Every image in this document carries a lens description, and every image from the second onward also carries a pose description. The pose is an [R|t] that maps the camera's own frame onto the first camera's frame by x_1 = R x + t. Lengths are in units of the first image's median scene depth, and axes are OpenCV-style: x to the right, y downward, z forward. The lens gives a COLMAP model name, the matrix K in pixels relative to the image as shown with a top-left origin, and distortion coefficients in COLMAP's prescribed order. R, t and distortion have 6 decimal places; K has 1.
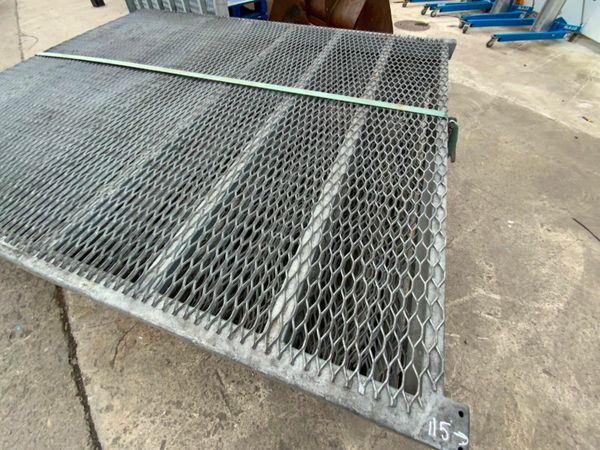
lens RADIAL K [[248.7, 0, 301.9], [0, 248.7, 219.4], [0, 0, 1]] dist [0.025590, -0.023073]
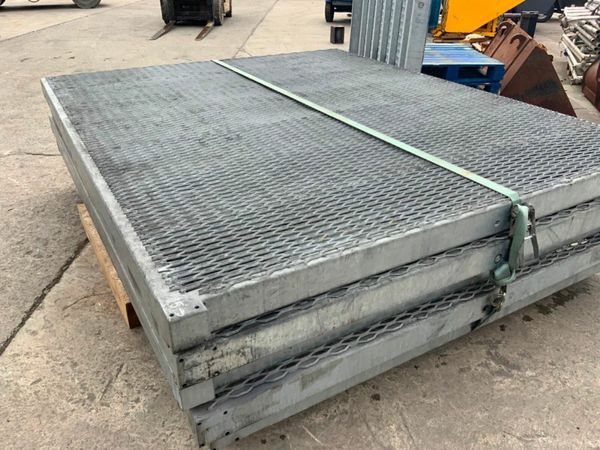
lens RADIAL K [[495.8, 0, 301.2], [0, 495.8, 227.6], [0, 0, 1]] dist [0.102296, -0.204314]
pose [[0.764464, 0.330324, -0.553607, 0.748809], [-0.524913, 0.817474, -0.237073, 0.262877], [0.374249, 0.471829, 0.798320, -0.283244]]
